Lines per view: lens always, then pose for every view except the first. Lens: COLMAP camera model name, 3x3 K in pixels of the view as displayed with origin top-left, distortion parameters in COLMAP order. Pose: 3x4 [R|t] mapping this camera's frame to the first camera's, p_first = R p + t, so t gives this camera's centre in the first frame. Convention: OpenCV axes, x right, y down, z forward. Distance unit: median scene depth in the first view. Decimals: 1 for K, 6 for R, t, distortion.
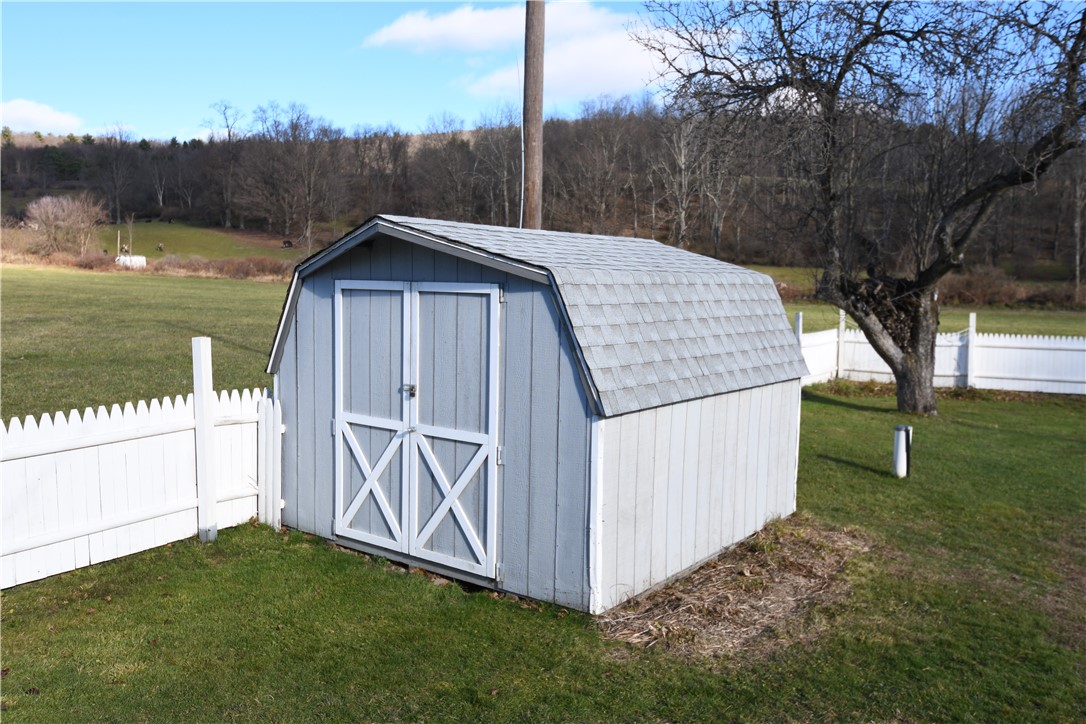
lens RADIAL K [[918.4, 0, 542.2], [0, 918.4, 362.0], [0, 0, 1]] dist [0.000667, -0.007471]
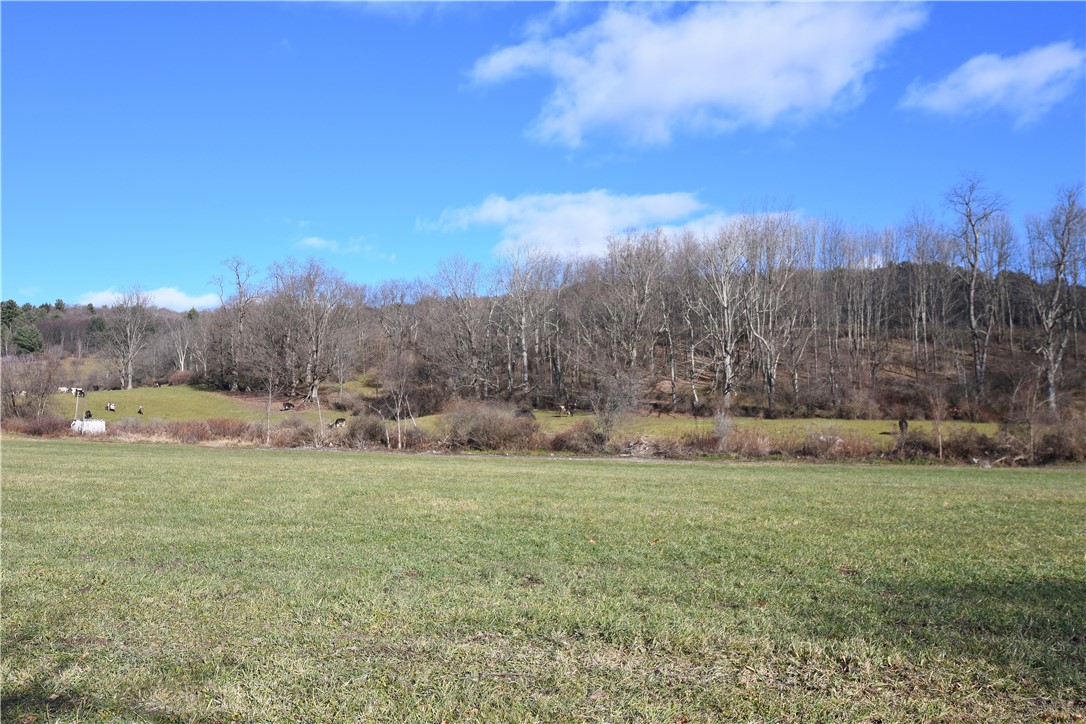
lens RADIAL K [[918.4, 0, 543.5], [0, 918.4, 361.3], [0, 0, 1]] dist [0.000667, -0.007471]
pose [[0.996914, -0.021961, -0.075364, 0.048366], [0.008000, 0.983494, -0.180764, -0.008893], [0.078090, 0.179603, 0.980635, 0.162786]]
